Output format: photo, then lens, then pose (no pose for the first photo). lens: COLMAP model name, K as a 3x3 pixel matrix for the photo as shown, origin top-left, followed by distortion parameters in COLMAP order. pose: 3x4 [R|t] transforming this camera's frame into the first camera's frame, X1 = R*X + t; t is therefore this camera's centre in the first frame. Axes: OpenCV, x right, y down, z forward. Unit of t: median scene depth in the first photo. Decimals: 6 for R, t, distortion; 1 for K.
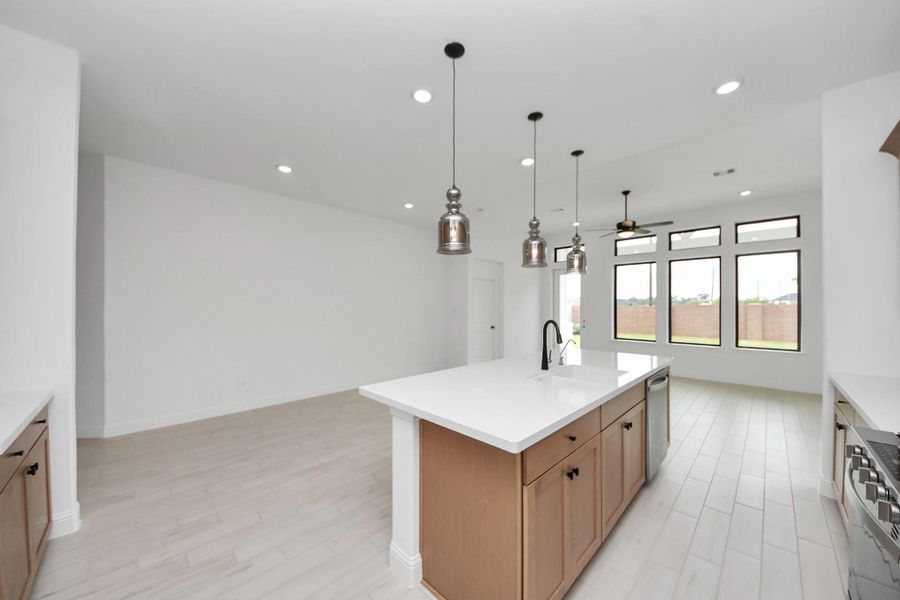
lens RADIAL K [[317.2, 0, 452.1], [0, 317.2, 303.9], [0, 0, 1]] dist [-0.008907, -0.004288]
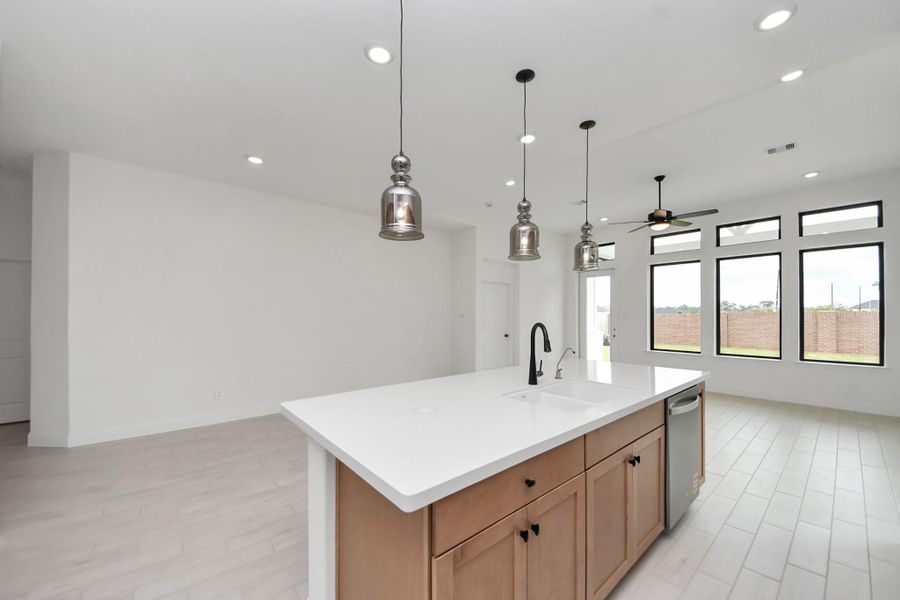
lens RADIAL K [[317.2, 0, 469.0], [0, 317.2, 315.5], [0, 0, 1]] dist [-0.008907, -0.004288]
pose [[0.995858, -0.002635, -0.090883, 0.190692], [0.002829, 0.999994, 0.002015, 0.027665], [0.090877, -0.002264, 0.995860, 0.170313]]
